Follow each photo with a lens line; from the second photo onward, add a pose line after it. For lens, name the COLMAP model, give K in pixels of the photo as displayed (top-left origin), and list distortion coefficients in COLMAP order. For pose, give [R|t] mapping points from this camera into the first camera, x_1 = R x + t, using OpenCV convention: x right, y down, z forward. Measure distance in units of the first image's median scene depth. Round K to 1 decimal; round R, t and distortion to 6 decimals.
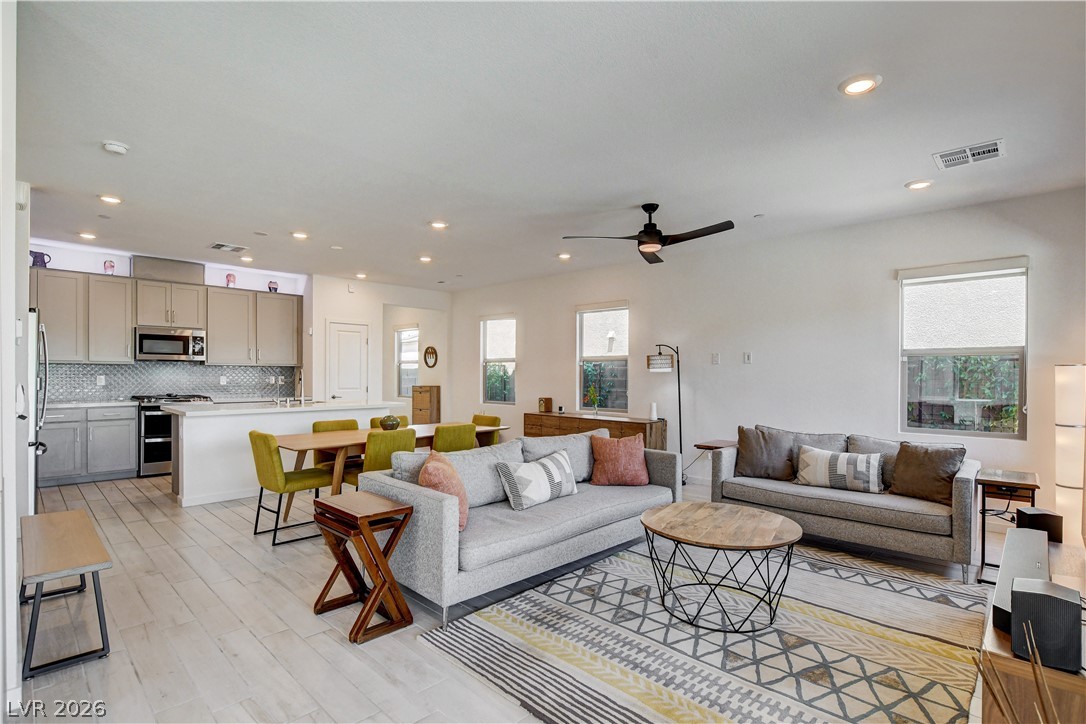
lens RADIAL K [[506.3, 0, 542.8], [0, 506.3, 376.3], [0, 0, 1]] dist [-0.024600, -0.000314]
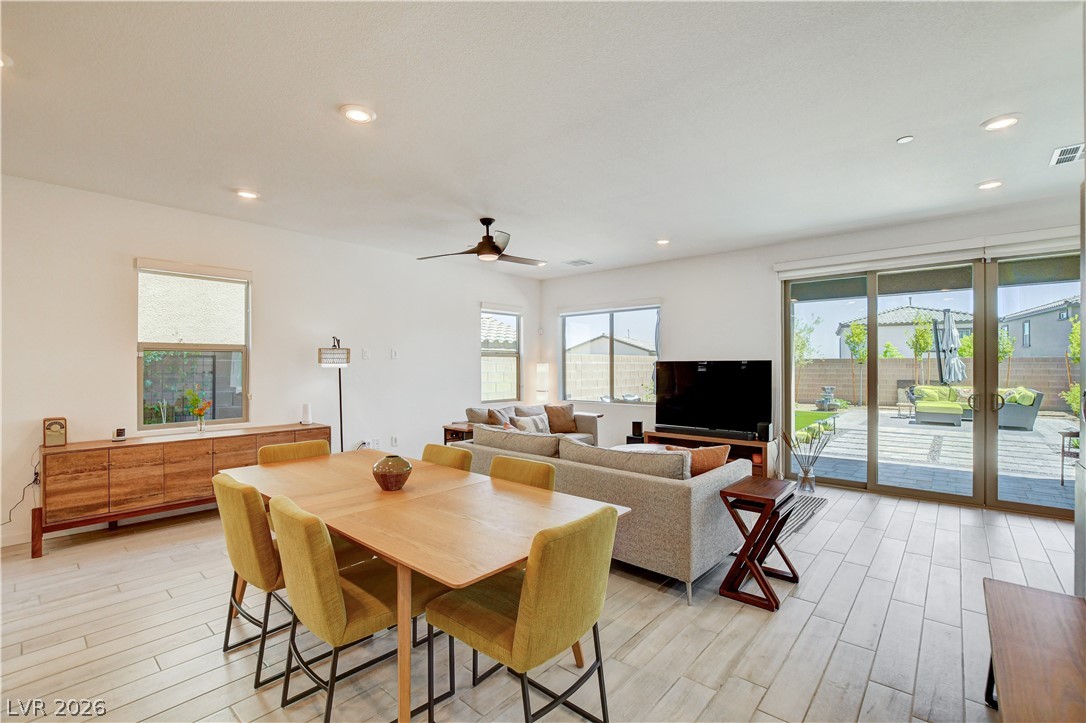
lens RADIAL K [[477.7, 0, 545.6], [0, 477.7, 363.8], [0, 0, 1]] dist [-0.020721, 0.001093]
pose [[-0.029953, -0.002411, 0.999548, -0.567017], [0.008146, 0.999963, 0.002656, -0.011731], [-0.999518, 0.008222, -0.029932, 0.609241]]
